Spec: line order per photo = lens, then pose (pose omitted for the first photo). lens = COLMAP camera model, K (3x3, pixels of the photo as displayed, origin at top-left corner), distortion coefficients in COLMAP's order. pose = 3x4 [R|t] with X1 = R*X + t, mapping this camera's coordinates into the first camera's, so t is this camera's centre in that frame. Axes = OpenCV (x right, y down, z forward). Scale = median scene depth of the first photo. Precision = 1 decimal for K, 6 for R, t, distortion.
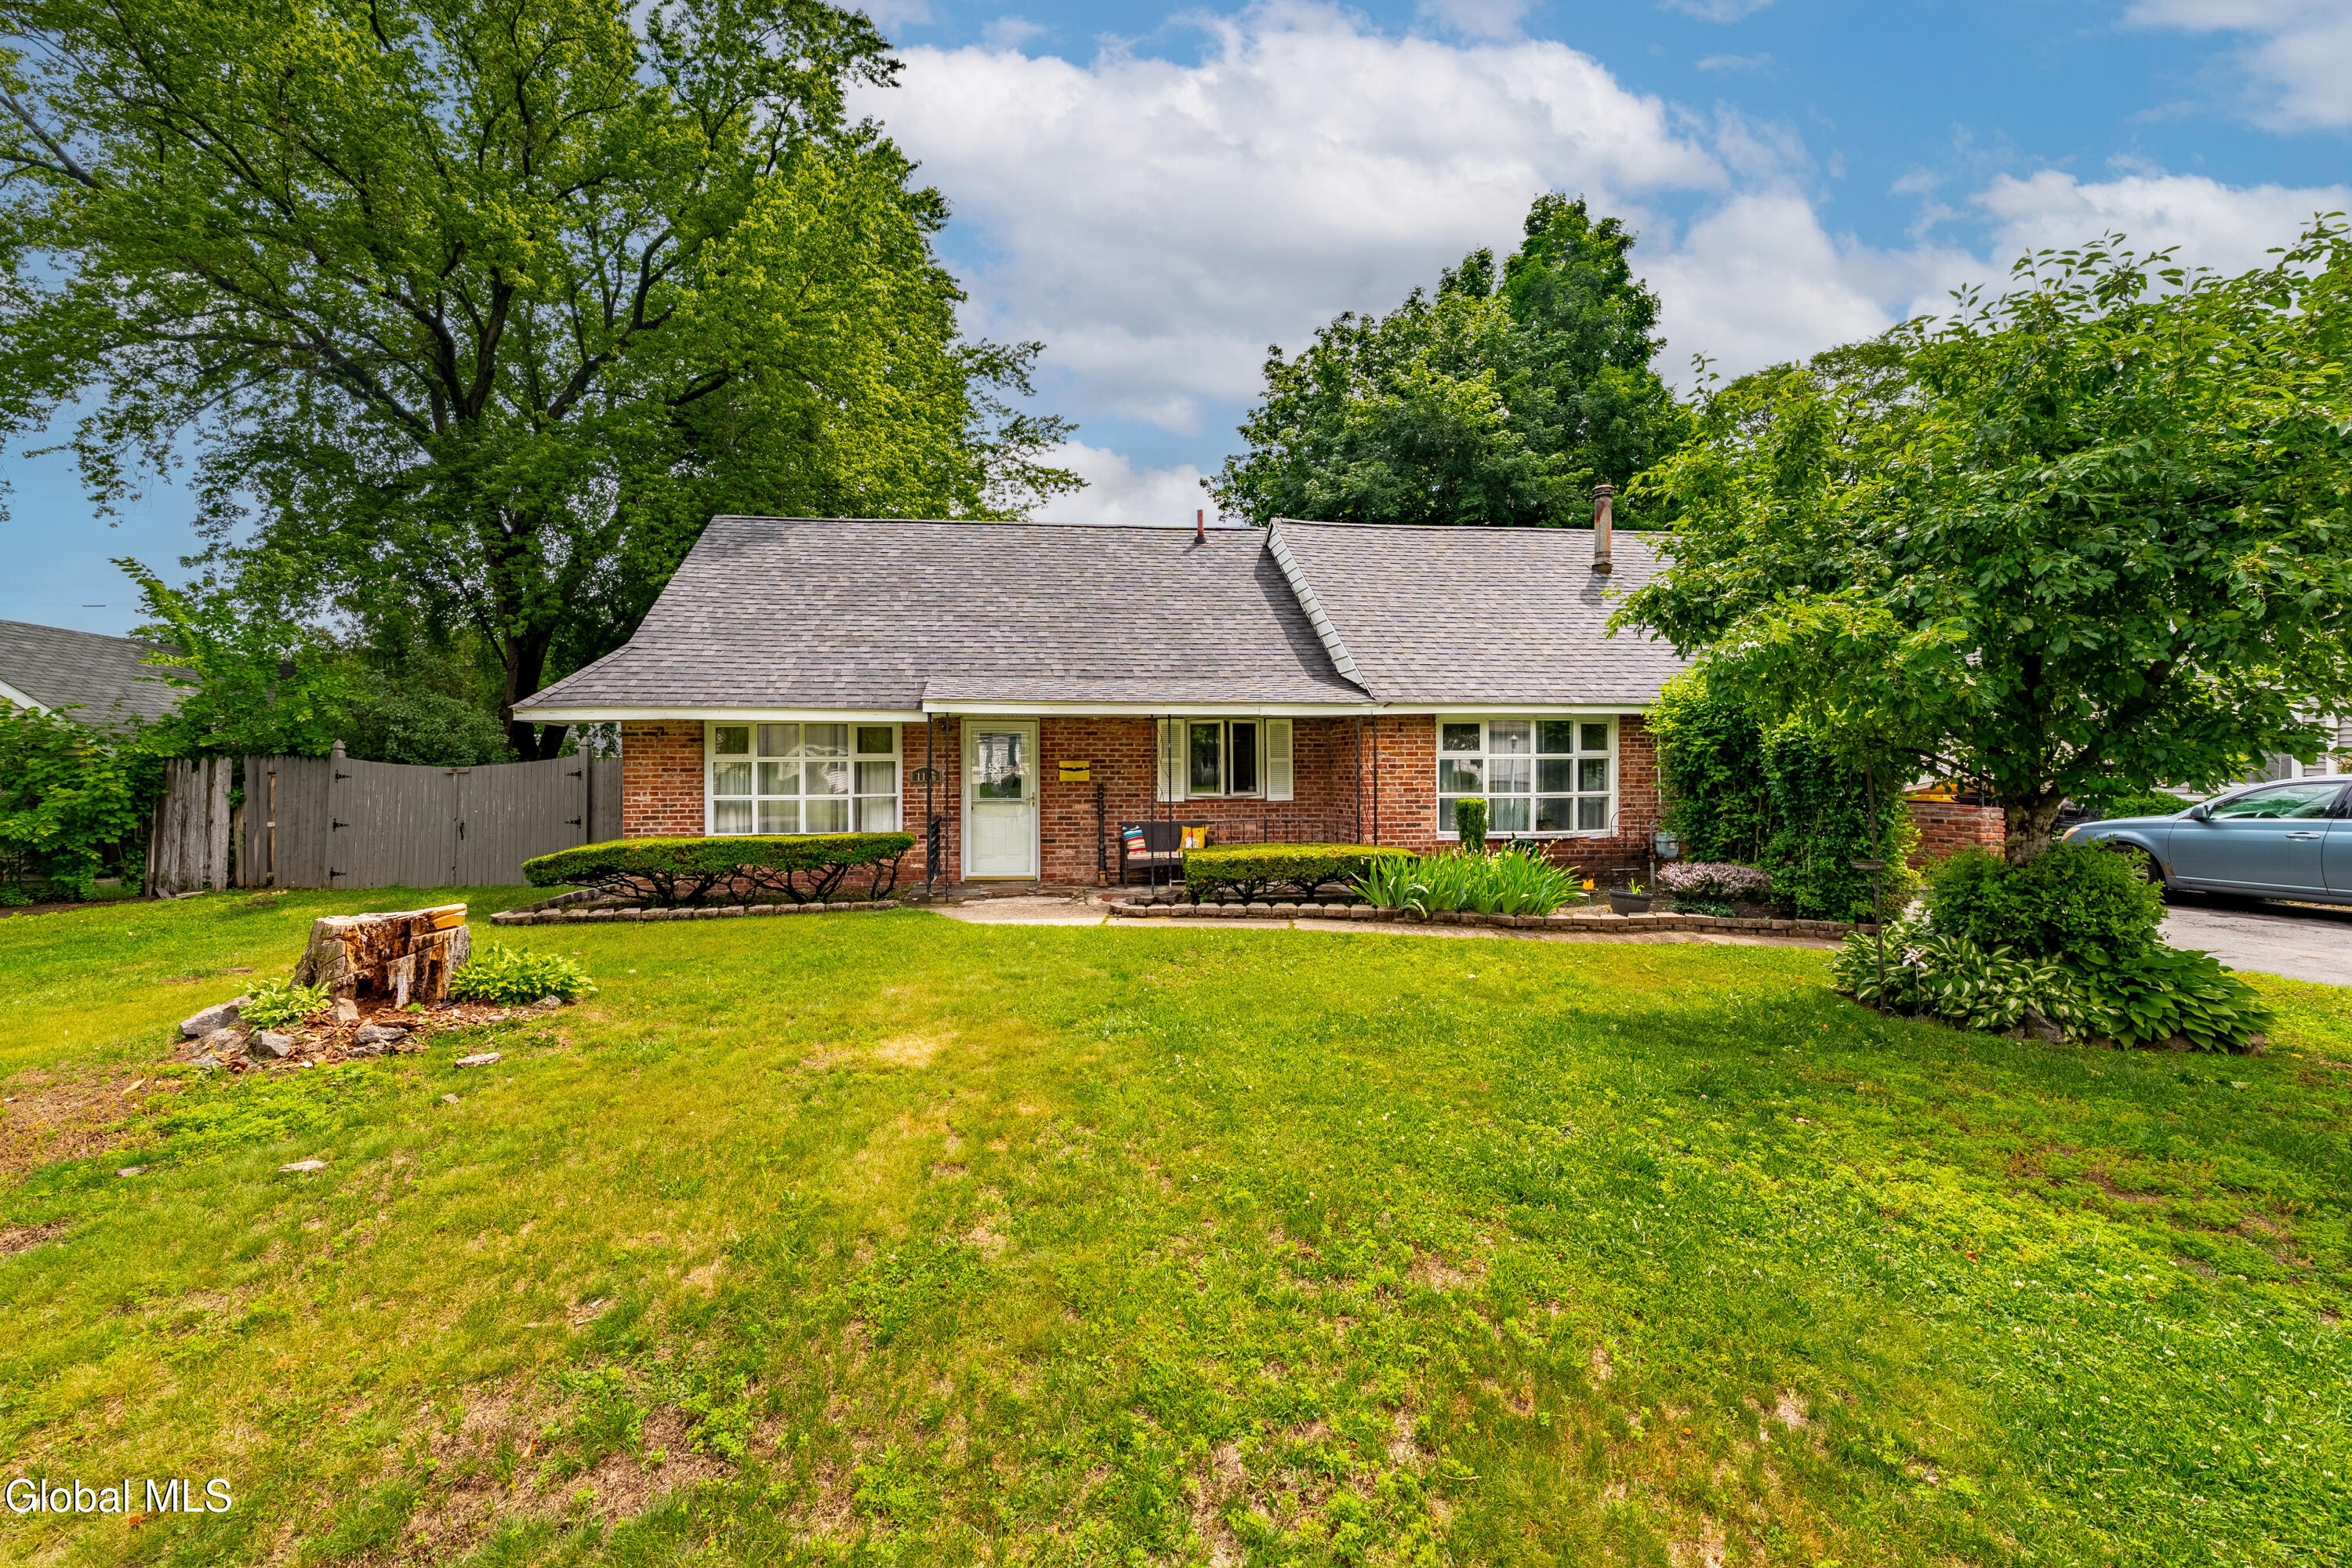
lens RADIAL K [[837.1, 0, 1176.0], [0, 837.1, 784.0], [0, 0, 1]] dist [0.001629, 0.000102]
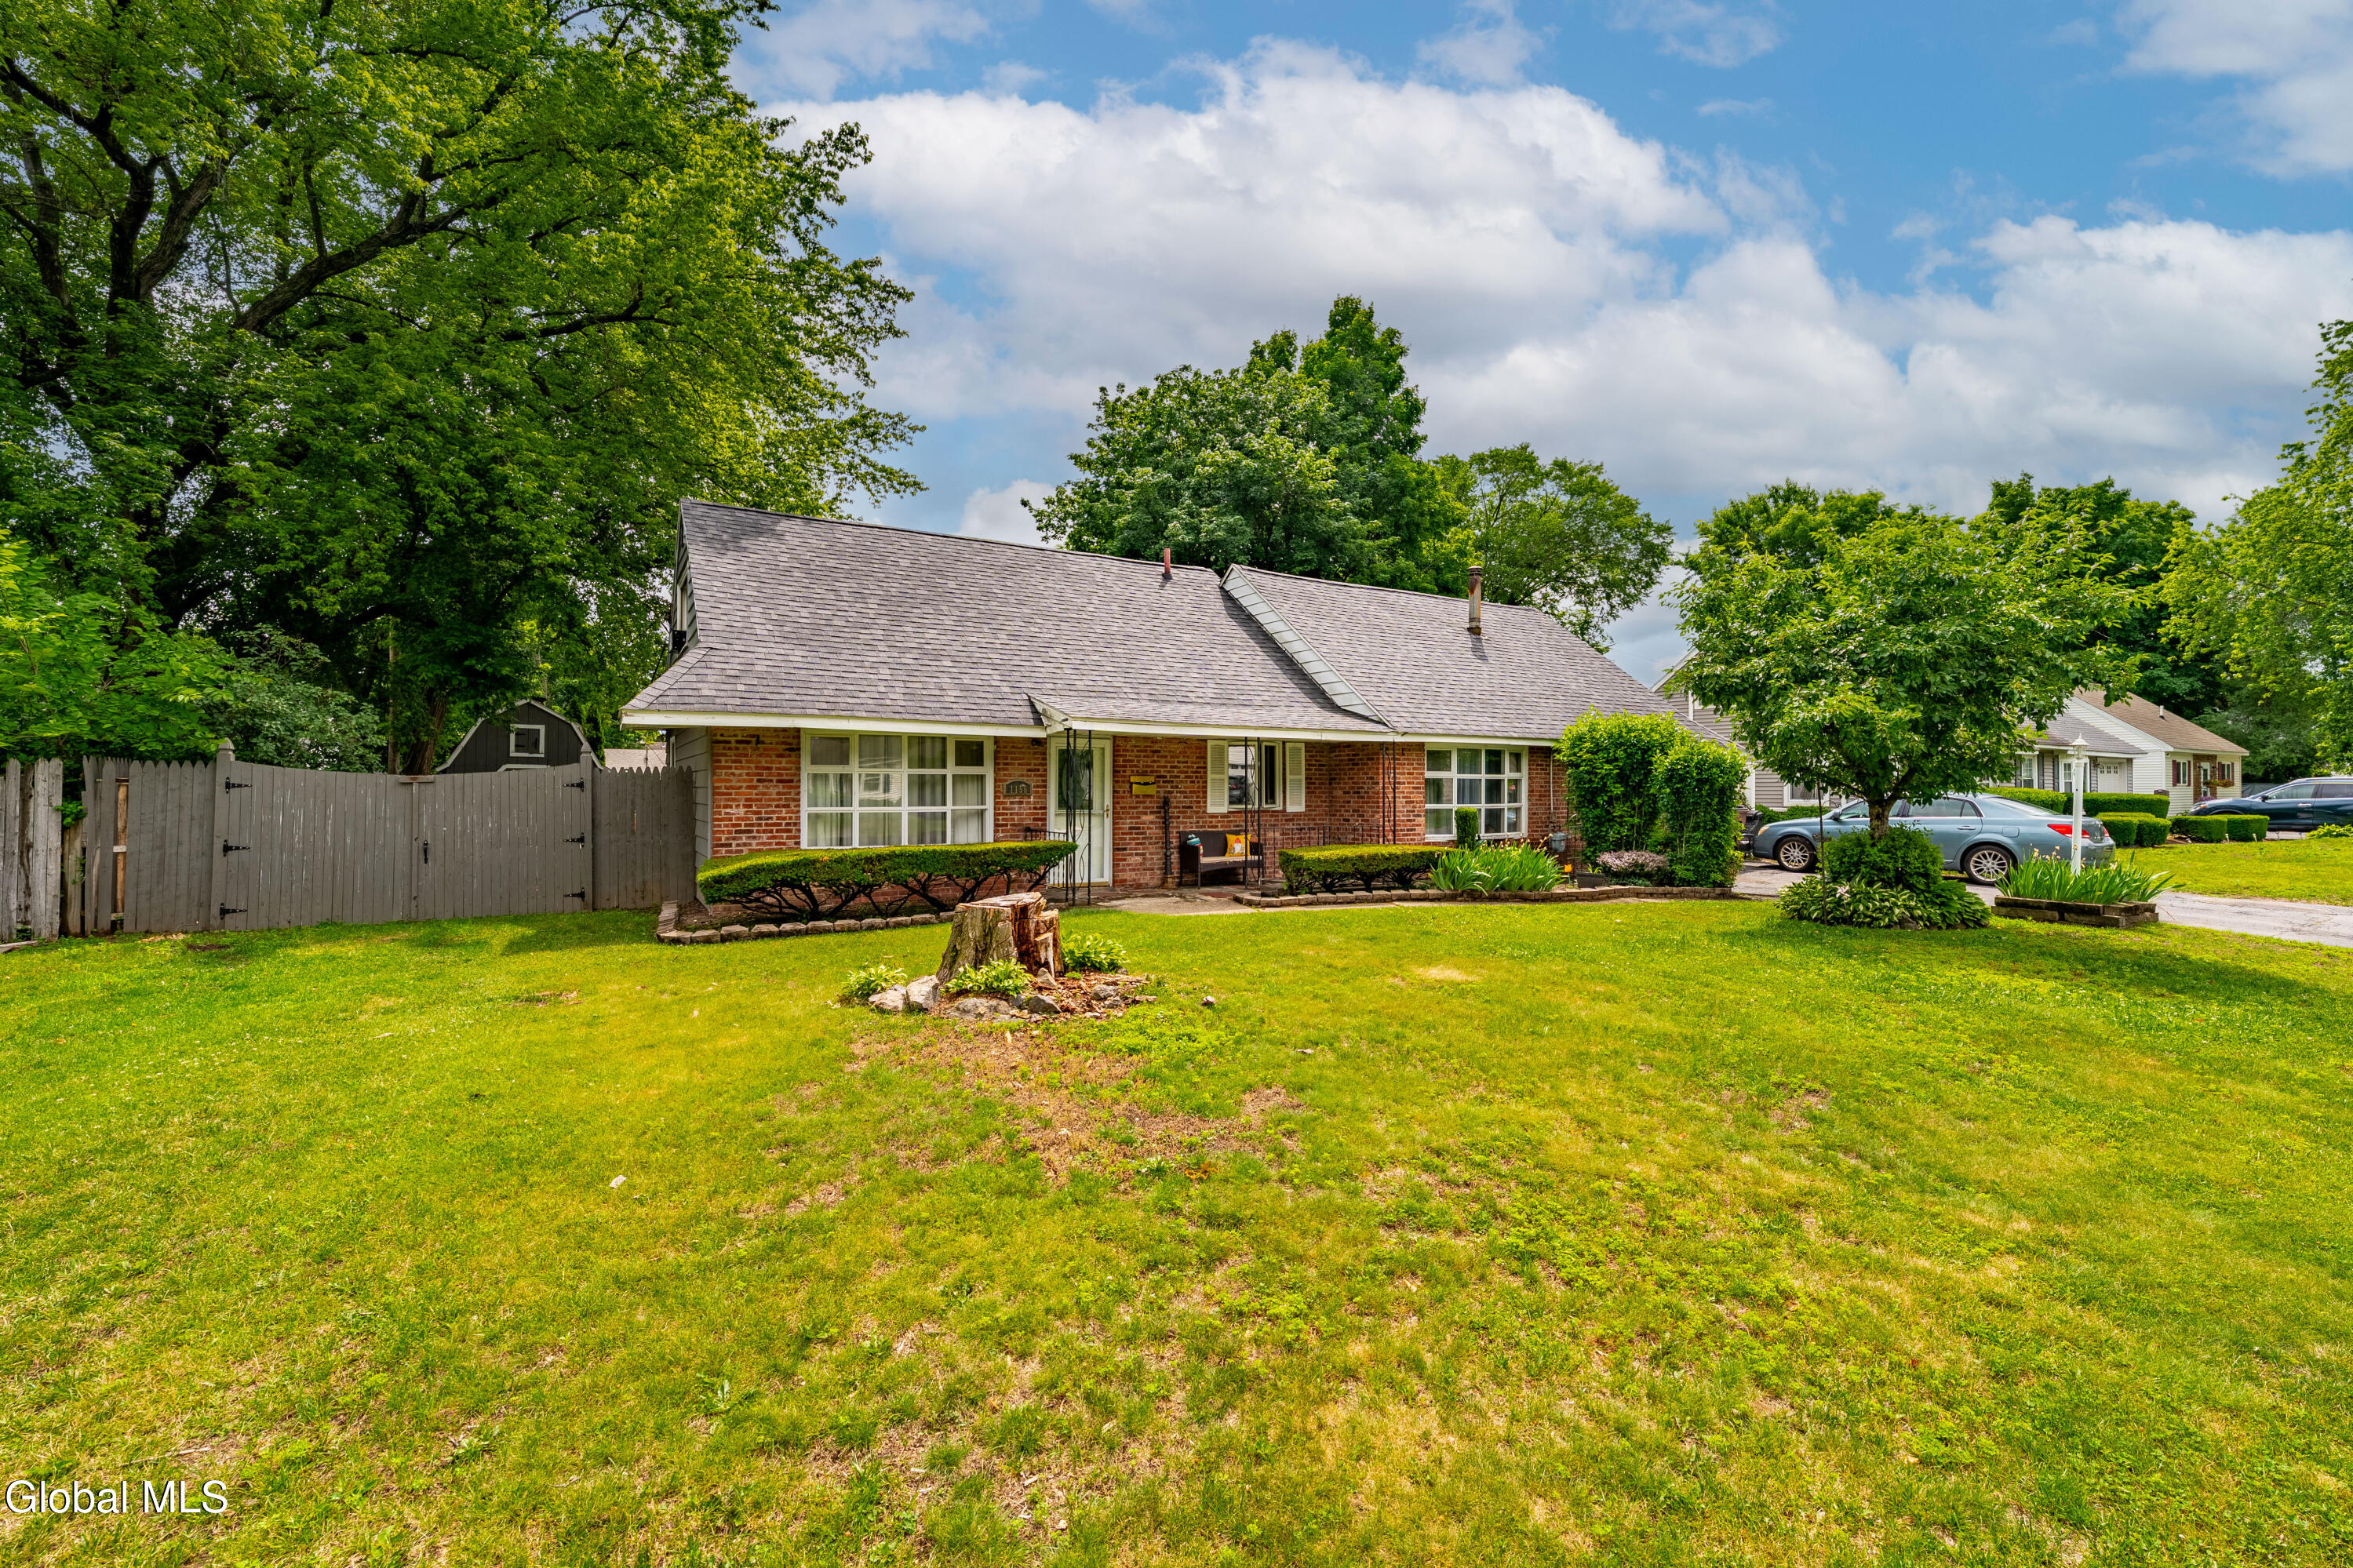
lens RADIAL K [[911.6, 0, 1112.6], [0, 911.6, 808.1], [0, 0, 1]] dist [0.008753, -0.000092]
pose [[0.925863, -0.001602, 0.377856, -0.609187], [0.001859, 0.999998, -0.000316, 0.014758], [-0.377855, 0.000995, 0.925864, -0.096249]]
